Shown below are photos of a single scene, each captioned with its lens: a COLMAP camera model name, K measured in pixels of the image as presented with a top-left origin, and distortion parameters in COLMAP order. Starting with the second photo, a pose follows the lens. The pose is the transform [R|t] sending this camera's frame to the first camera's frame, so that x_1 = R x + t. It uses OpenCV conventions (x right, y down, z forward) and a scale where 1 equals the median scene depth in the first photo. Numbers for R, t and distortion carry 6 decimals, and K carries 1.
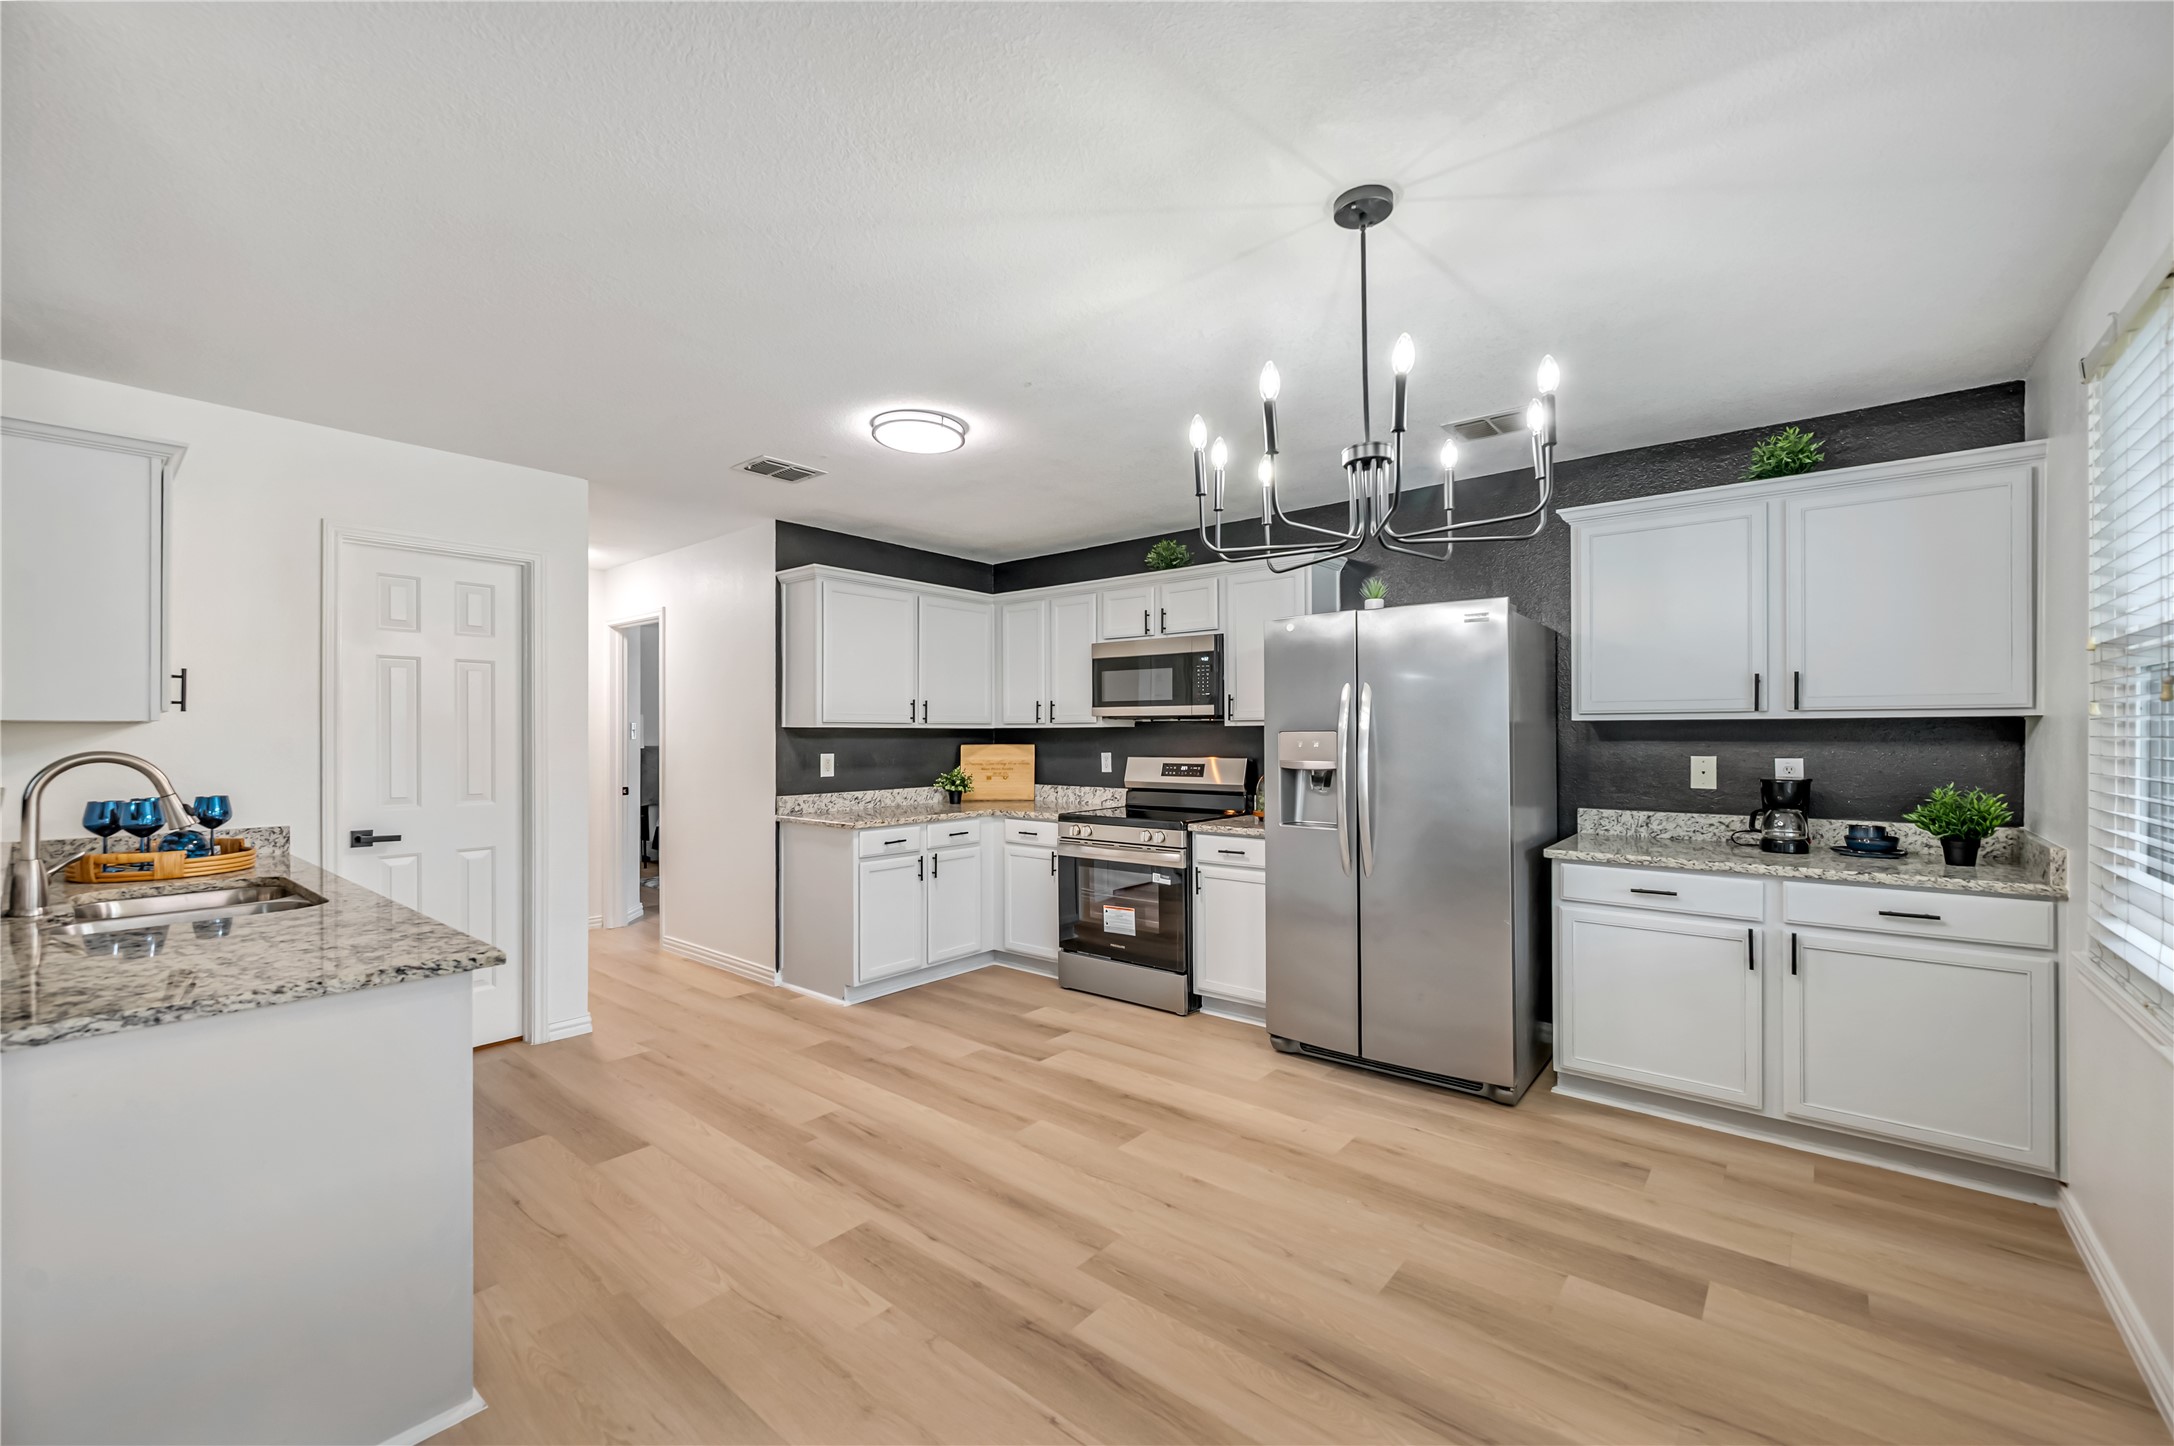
lens RADIAL K [[870.3, 0, 1093.9], [0, 870.3, 729.8], [0, 0, 1]] dist [0.000932, -0.000634]
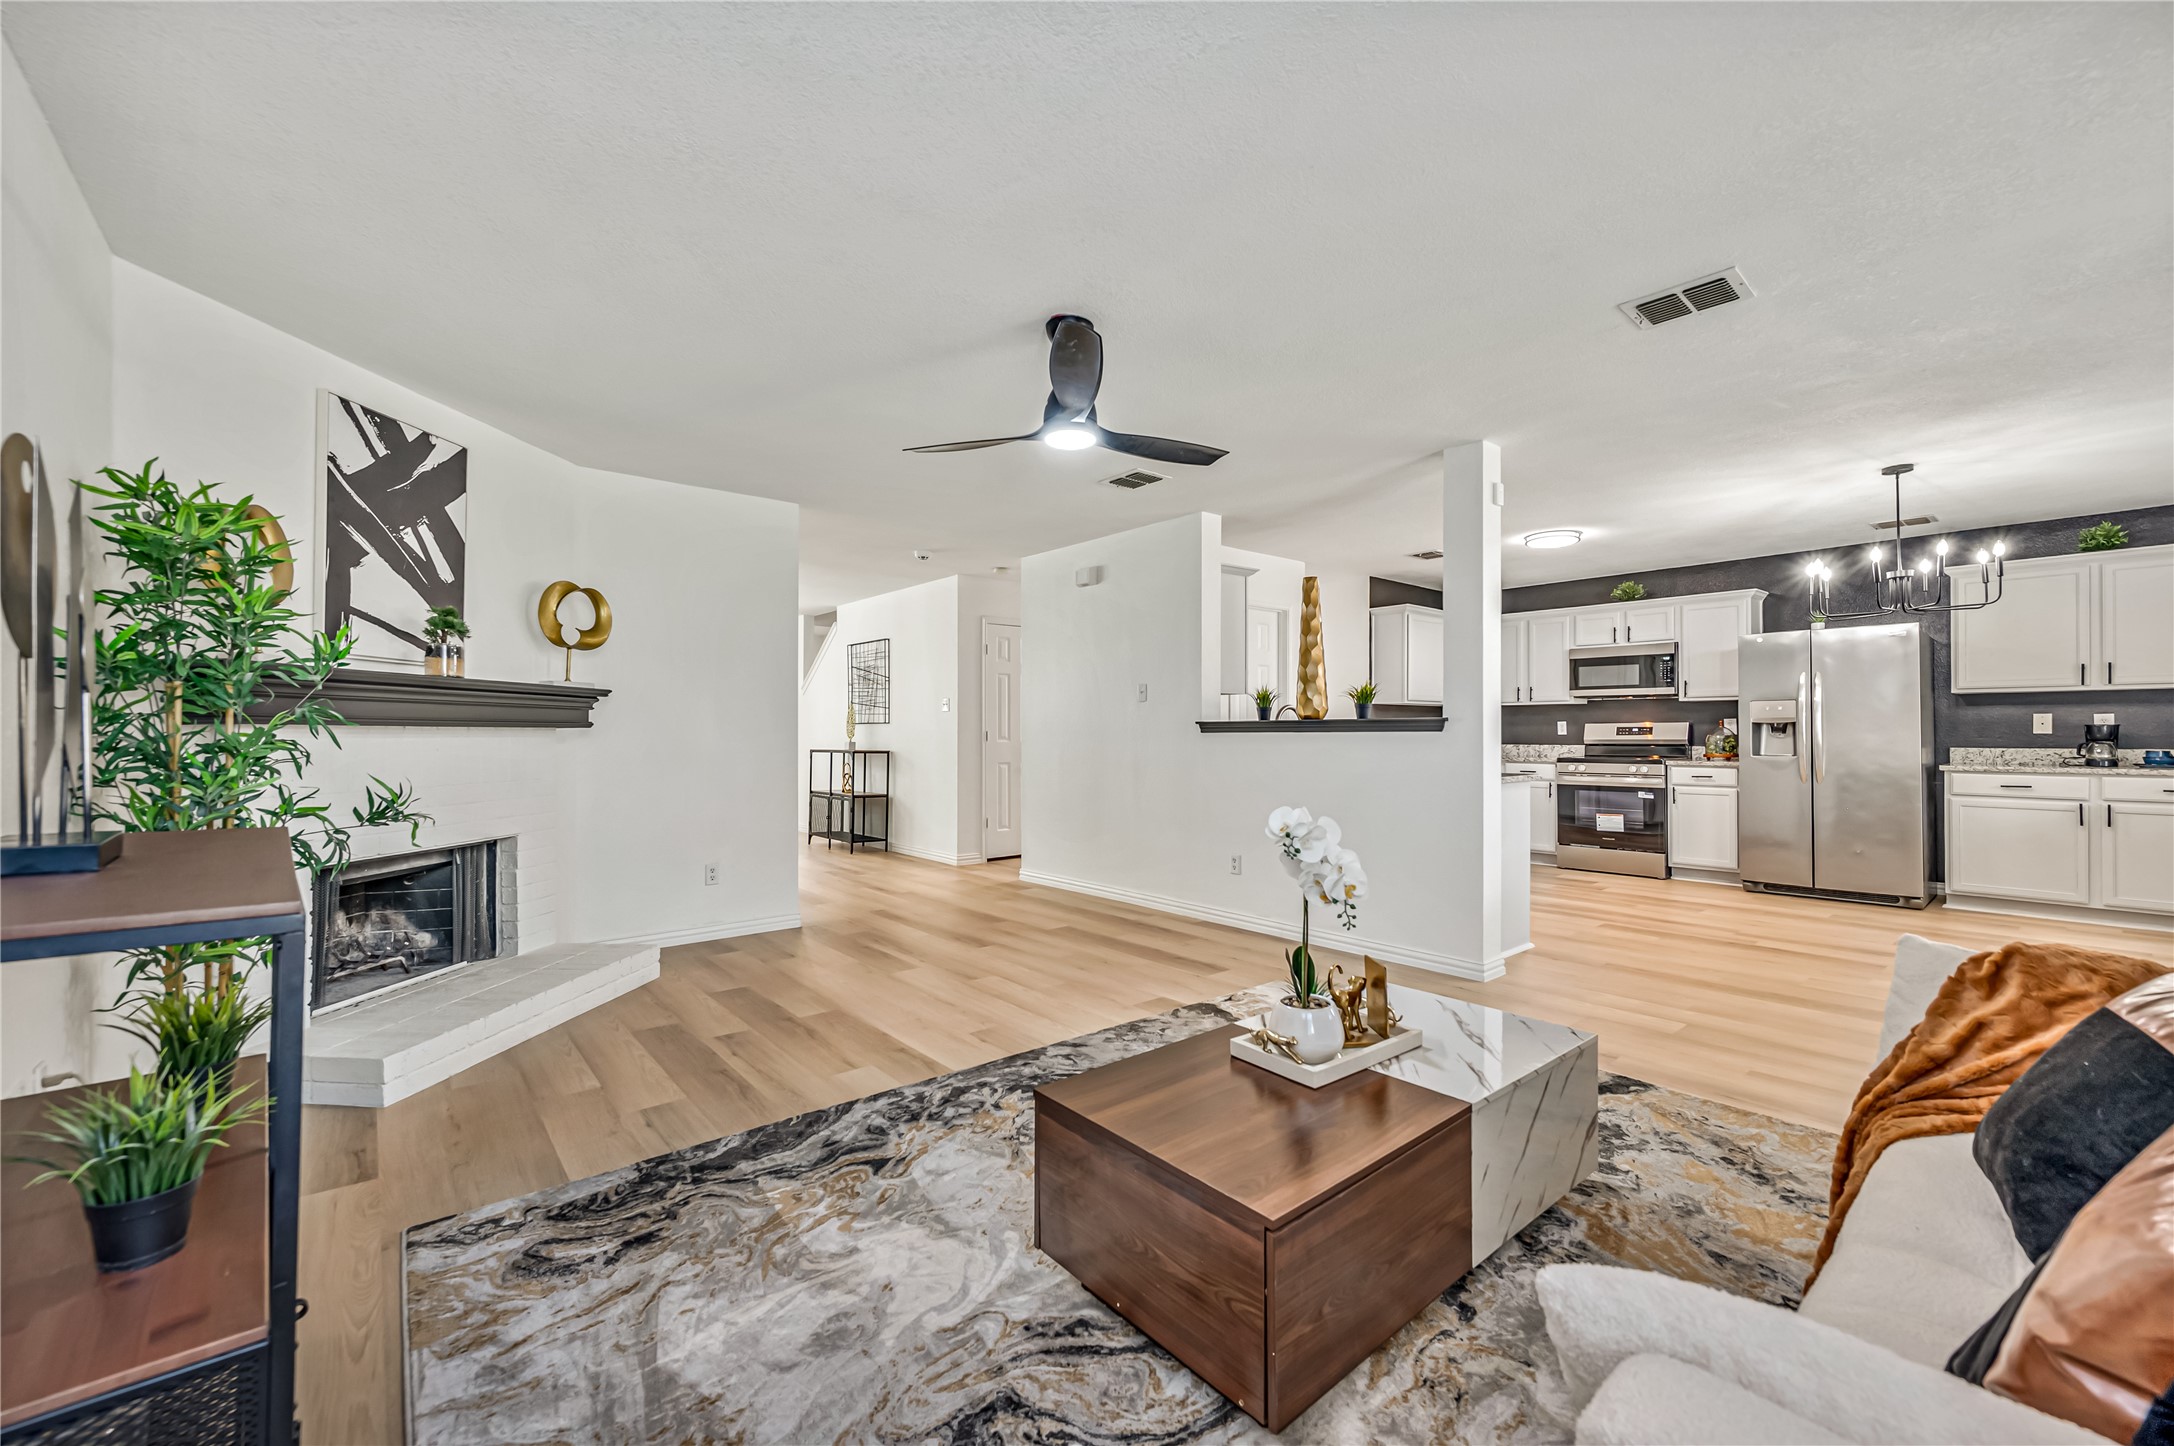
lens RADIAL K [[870.3, 0, 1107.3], [0, 870.3, 727.3], [0, 0, 1]] dist [0.000932, -0.000634]
pose [[0.986126, -0.000997, -0.165997, -0.752128], [0.001092, 0.999999, 0.000480, 0.051368], [0.165996, -0.000654, 0.986126, -0.896006]]
